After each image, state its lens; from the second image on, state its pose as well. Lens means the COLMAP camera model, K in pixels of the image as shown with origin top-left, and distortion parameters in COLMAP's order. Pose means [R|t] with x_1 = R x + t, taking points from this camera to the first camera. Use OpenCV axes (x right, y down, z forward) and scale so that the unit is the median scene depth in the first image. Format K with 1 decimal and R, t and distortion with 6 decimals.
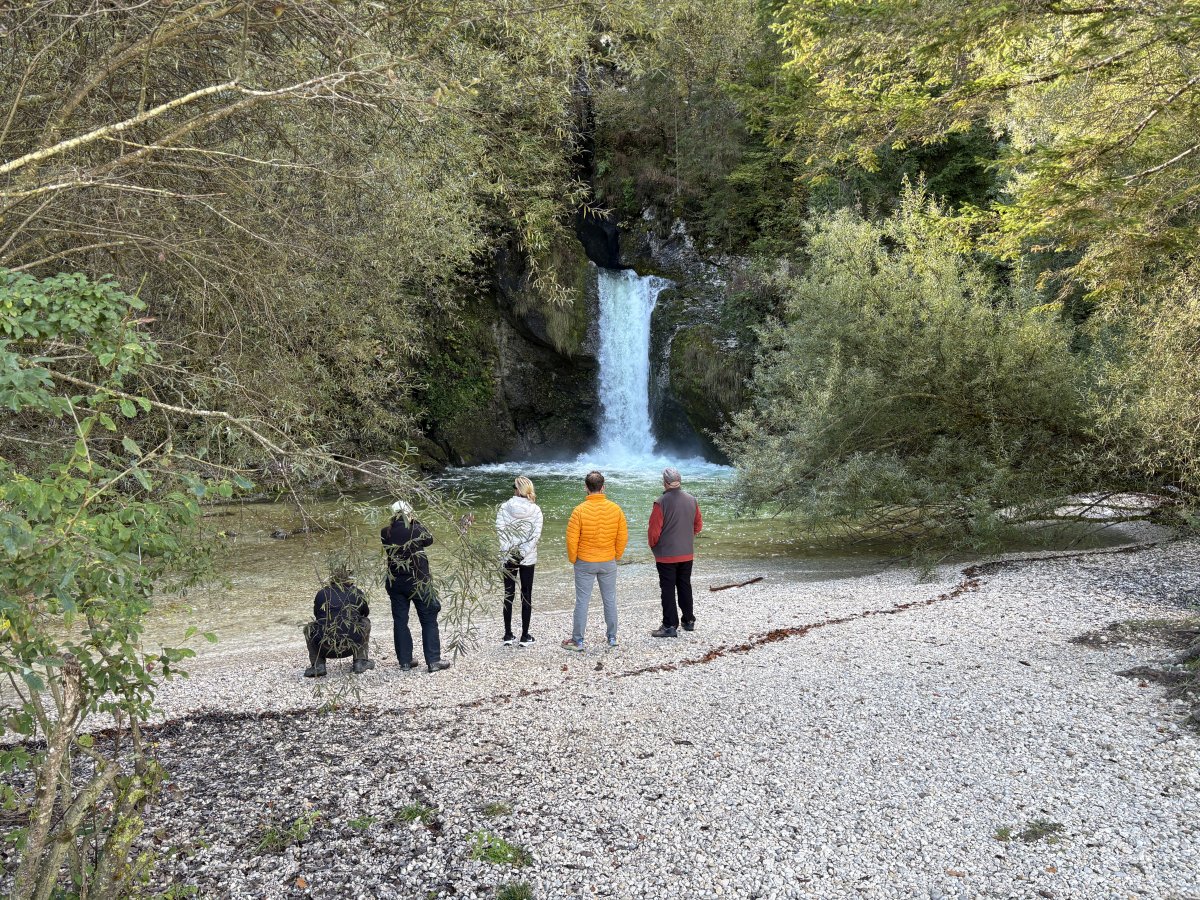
lens RADIAL K [[908.9, 0, 599.5], [0, 908.9, 454.3], [0, 0, 1]] dist [-0.003452, 0.000528]
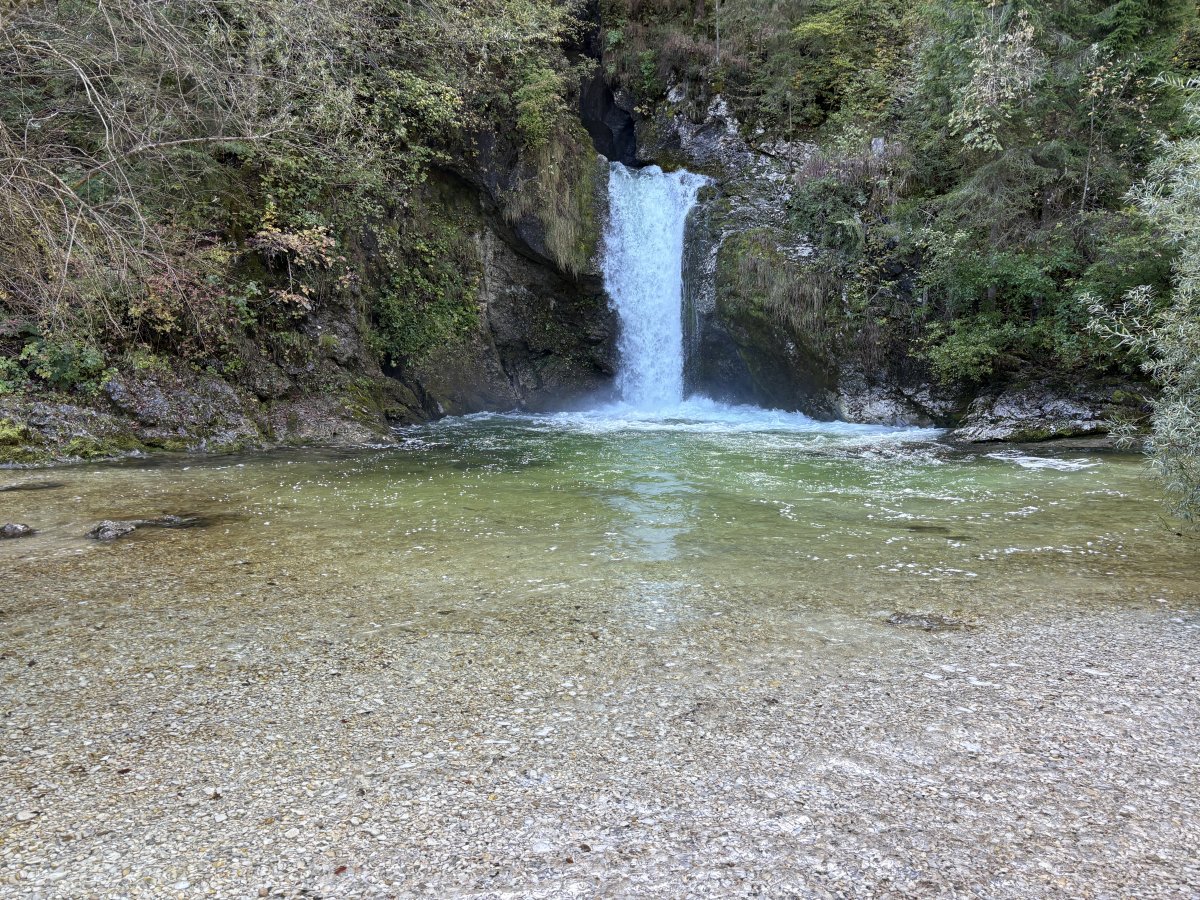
lens RADIAL K [[908.9, 0, 599.4], [0, 908.9, 441.4], [0, 0, 1]] dist [-0.003452, 0.000528]
pose [[0.998913, -0.000431, 0.046606, -0.049861], [-0.000947, 0.999563, 0.029531, 0.011115], [-0.046599, -0.029543, 0.998477, 0.225070]]
